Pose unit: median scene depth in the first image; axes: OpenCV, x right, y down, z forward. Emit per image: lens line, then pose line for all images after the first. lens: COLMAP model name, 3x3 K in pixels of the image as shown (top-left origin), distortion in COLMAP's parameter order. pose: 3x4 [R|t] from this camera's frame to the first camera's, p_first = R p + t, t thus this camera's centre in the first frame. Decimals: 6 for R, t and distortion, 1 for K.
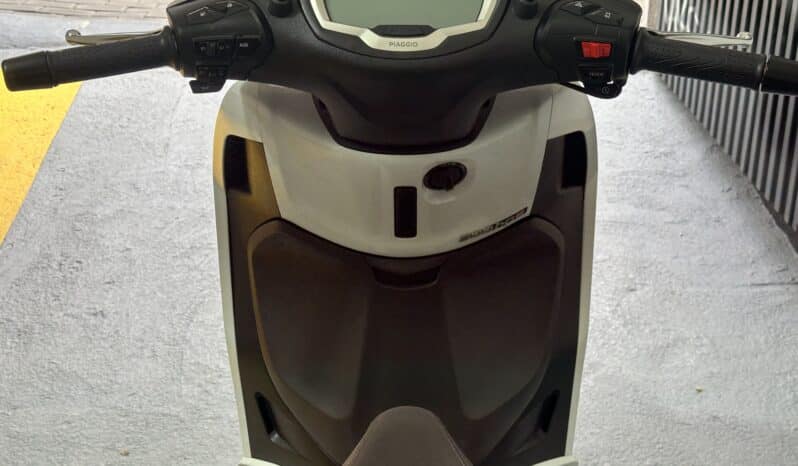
lens RADIAL K [[1142.9, 0, 395.5], [0, 1142.9, 234.6], [0, 0, 1]] dist [0.134294, -0.110229]
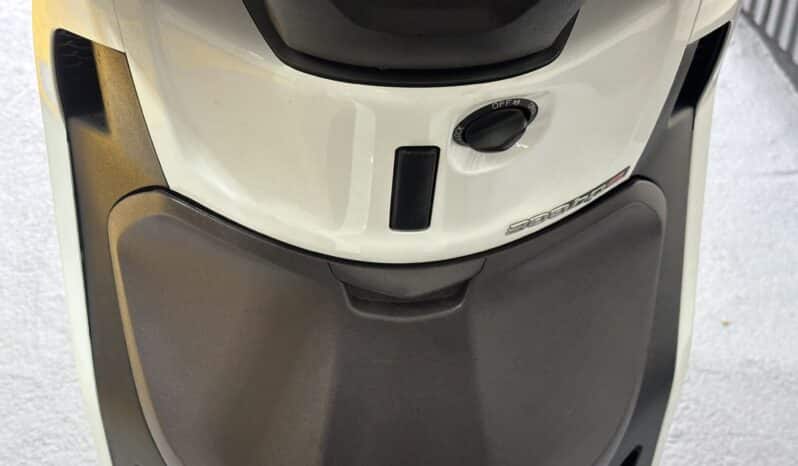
lens RADIAL K [[1142.9, 0, 395.5], [0, 1142.9, 234.6], [0, 0, 1]] dist [0.134294, -0.110229]
pose [[0.995566, -0.019573, 0.092005, -0.026345], [0.005078, 0.987869, 0.155204, -0.044271], [-0.093926, -0.154049, 0.983589, 0.270983]]
